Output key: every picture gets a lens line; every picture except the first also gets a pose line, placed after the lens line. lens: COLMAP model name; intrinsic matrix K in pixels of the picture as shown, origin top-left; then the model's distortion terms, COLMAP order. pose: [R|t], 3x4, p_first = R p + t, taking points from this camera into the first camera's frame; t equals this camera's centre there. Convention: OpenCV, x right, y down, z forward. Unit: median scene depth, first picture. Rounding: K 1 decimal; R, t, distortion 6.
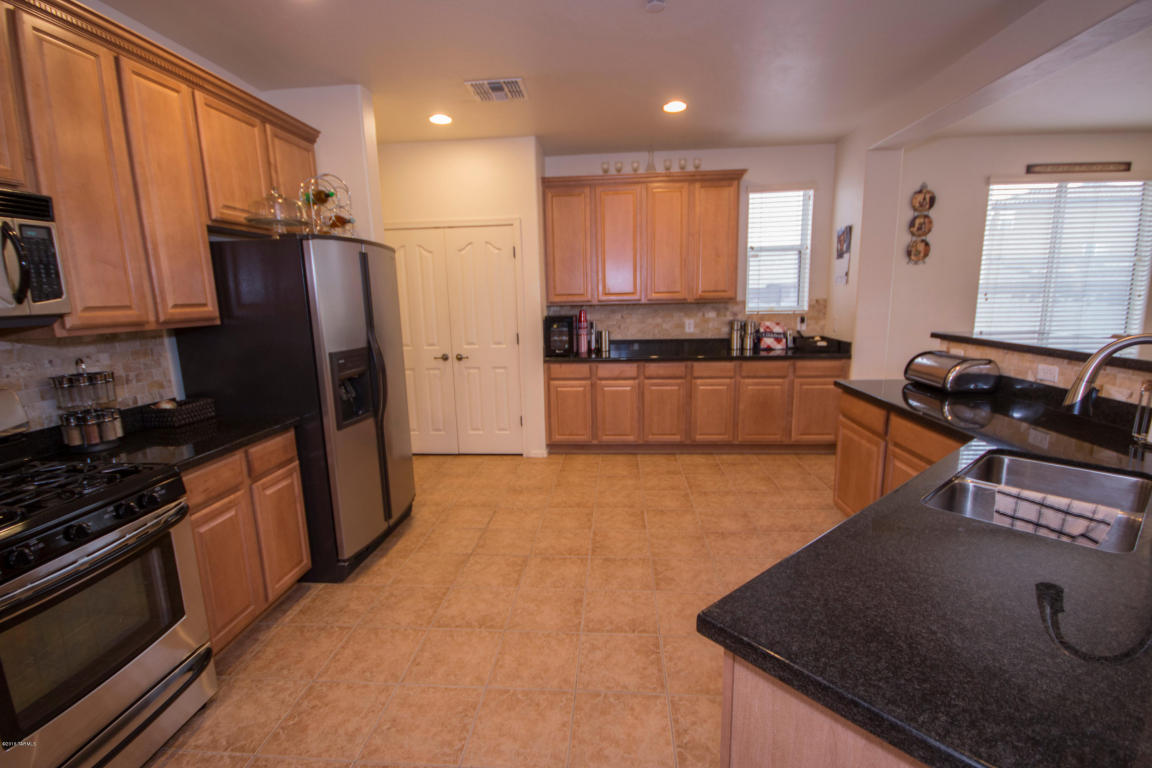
lens RADIAL K [[528.3, 0, 577.1], [0, 528.3, 390.5], [0, 0, 1]] dist [0.003035, -0.007110]
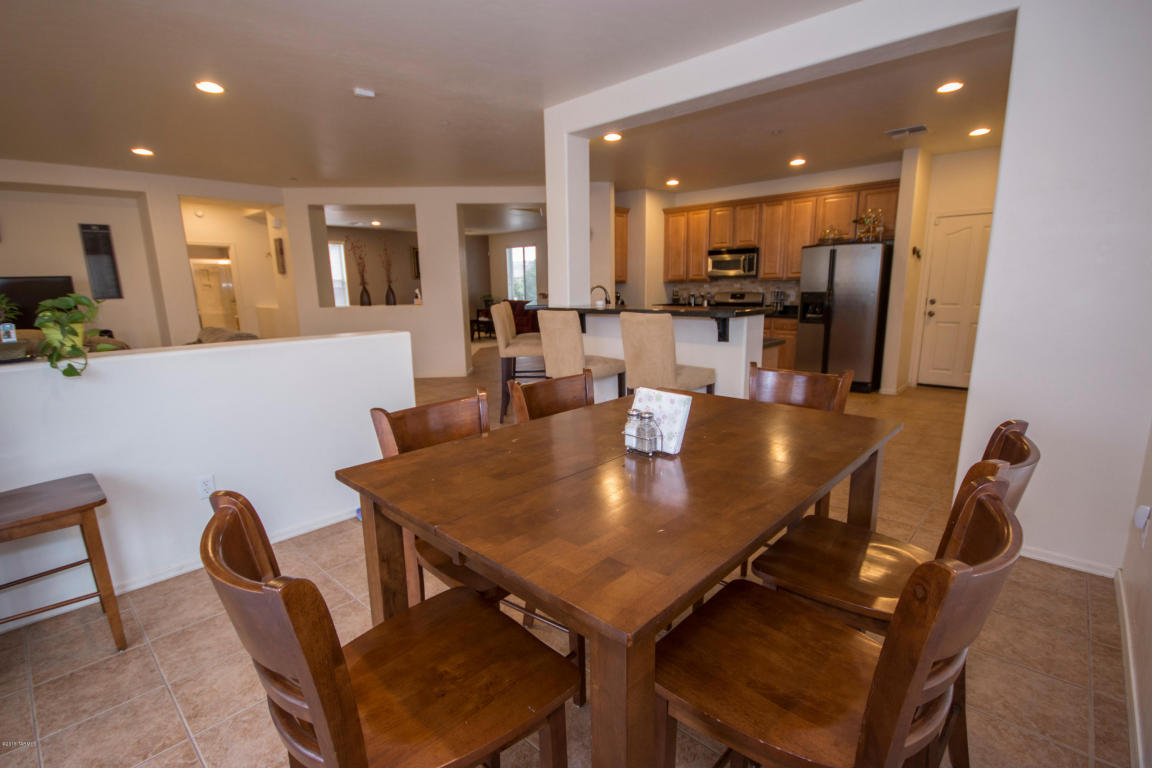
lens RADIAL K [[513.6, 0, 582.4], [0, 513.6, 388.5], [0, 0, 1]] dist [-0.000383, -0.000071]
pose [[-0.615904, 0.192104, -0.764040, 1.185316], [-0.110851, 0.939035, 0.325462, -0.175609], [0.779983, 0.285148, -0.557061, 0.909798]]
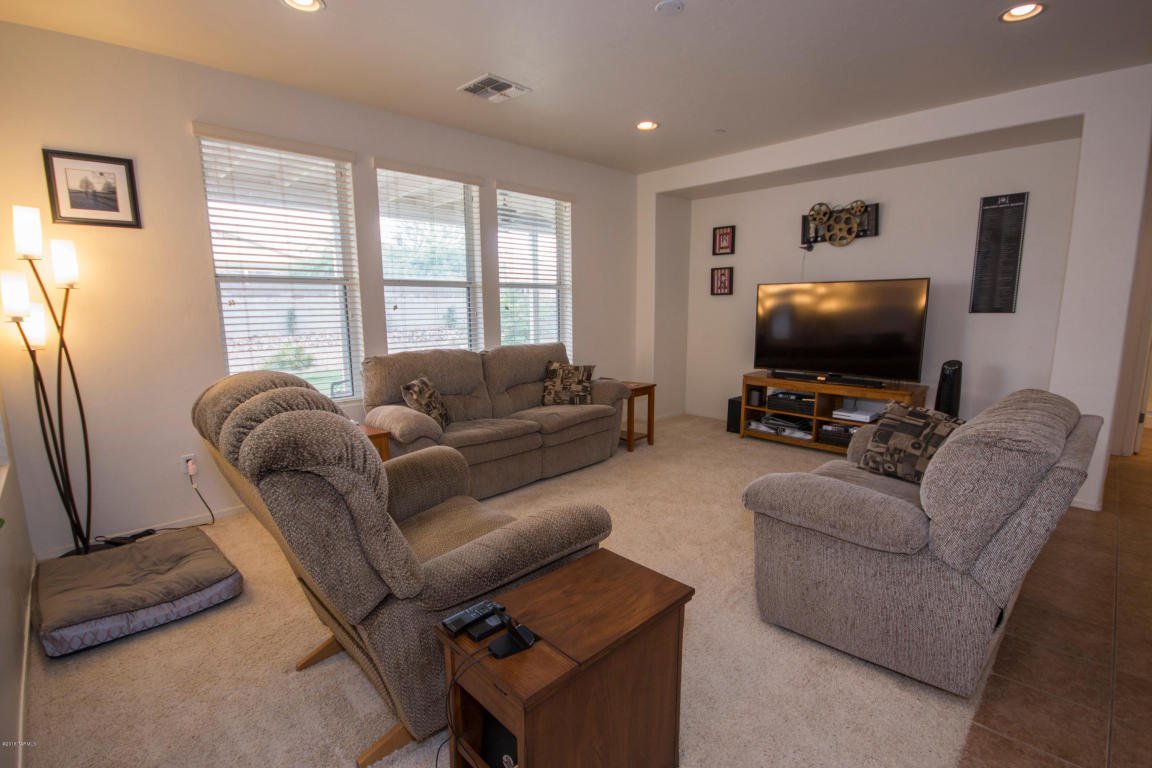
lens RADIAL K [[528.3, 0, 577.1], [0, 528.3, 390.5], [0, 0, 1]] dist [0.003035, -0.007110]
pose [[-0.754552, -0.075546, 0.651878, 0.810238], [0.143001, 0.950552, 0.275683, -0.036894], [-0.640470, 0.301236, -0.706438, 0.216976]]
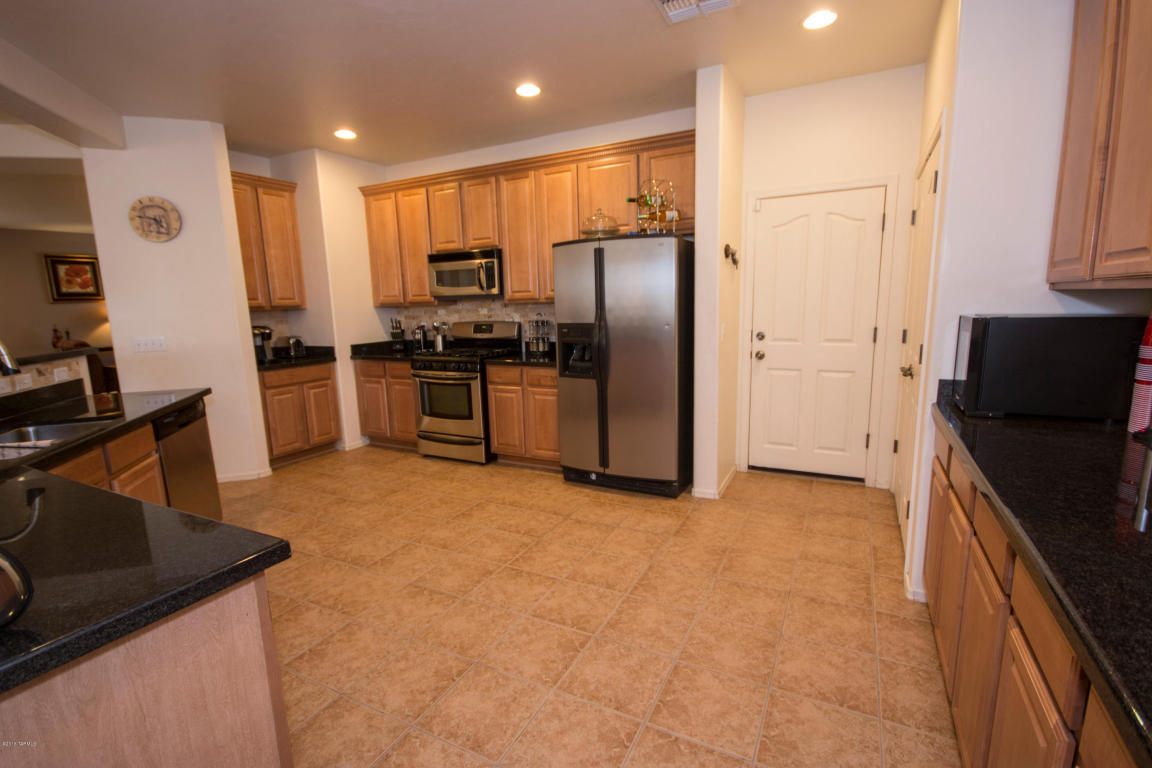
lens RADIAL K [[533.4, 0, 576.6], [0, 533.4, 390.0], [0, 0, 1]] dist [0.000910, -0.000131]
pose [[-0.387861, 0.188302, -0.902278, 0.480513], [-0.130168, 0.957908, 0.255867, -0.150664], [0.912480, 0.216689, -0.347025, 0.859689]]
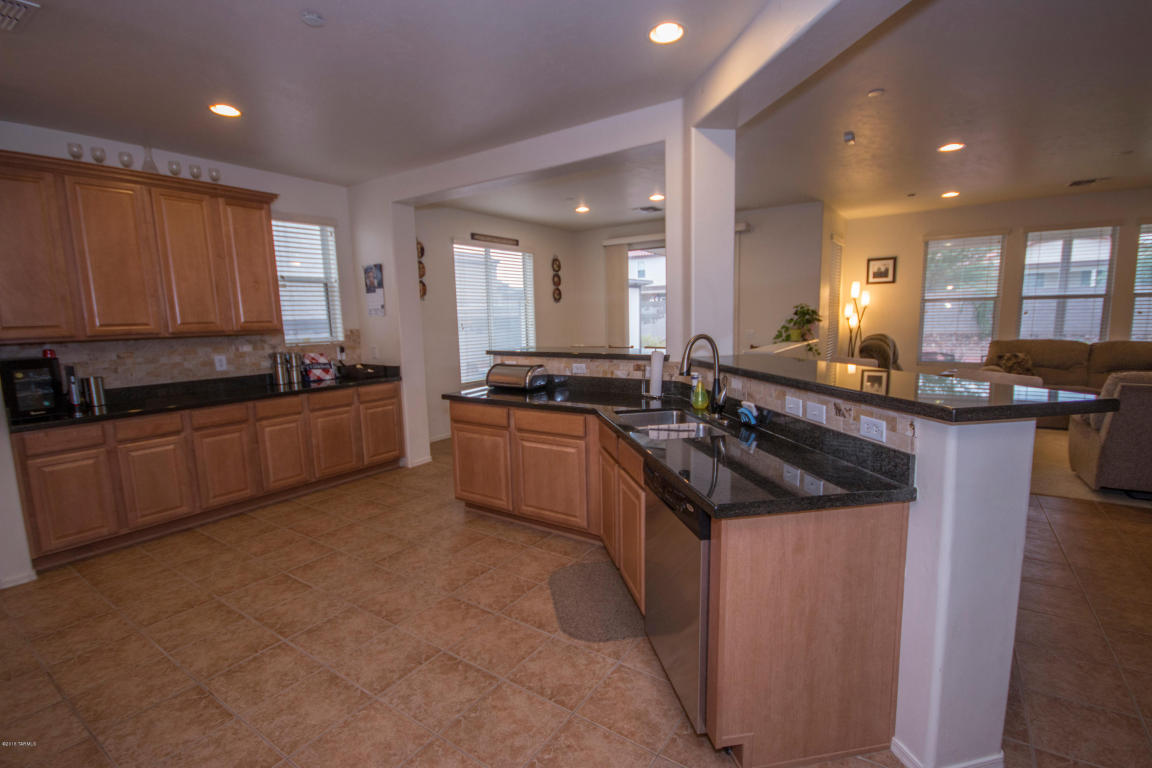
lens RADIAL K [[528.3, 0, 577.1], [0, 528.3, 390.5], [0, 0, 1]] dist [0.003035, -0.007110]
pose [[0.497599, -0.109270, 0.860497, -0.255667], [0.167814, 0.985418, 0.028091, -0.007042], [-0.851019, 0.130426, 0.508681, 0.097103]]
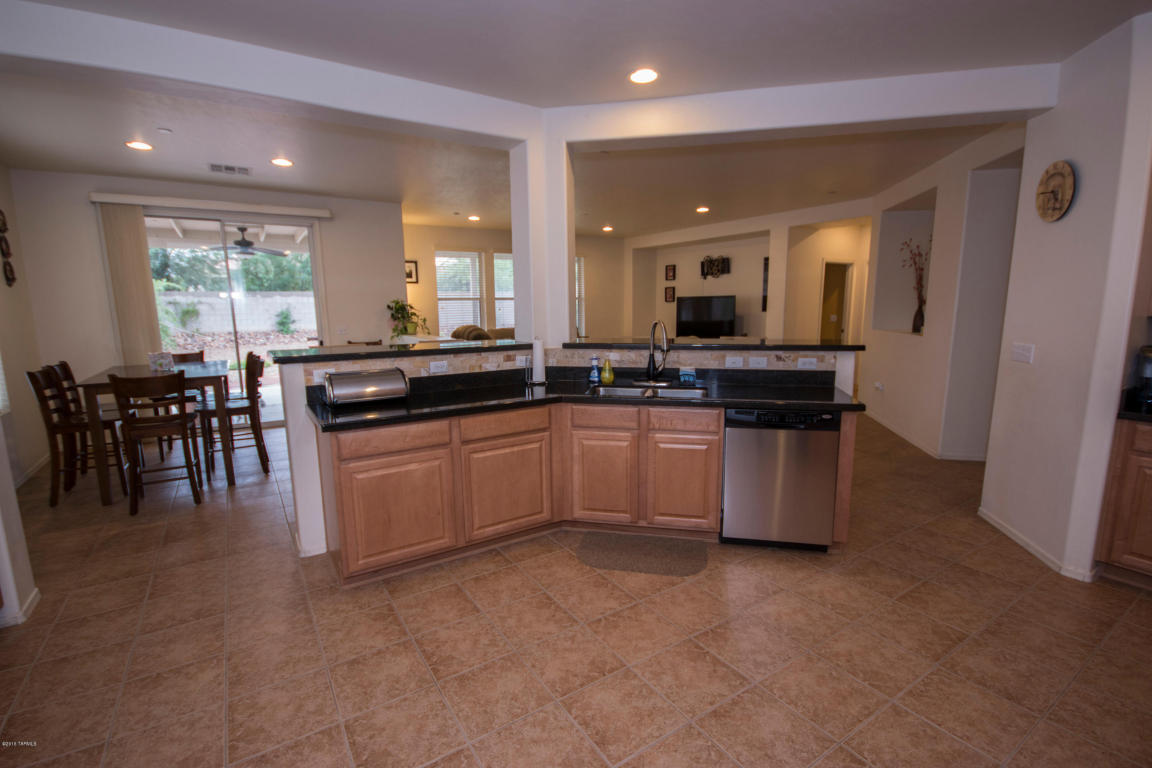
lens RADIAL K [[528.3, 0, 577.1], [0, 528.3, 390.5], [0, 0, 1]] dist [0.003035, -0.007110]
pose [[-0.608995, -0.100023, 0.786842, -0.220394], [0.166525, 0.953784, 0.250130, -0.132724], [-0.775497, 0.283357, -0.564193, 0.769417]]
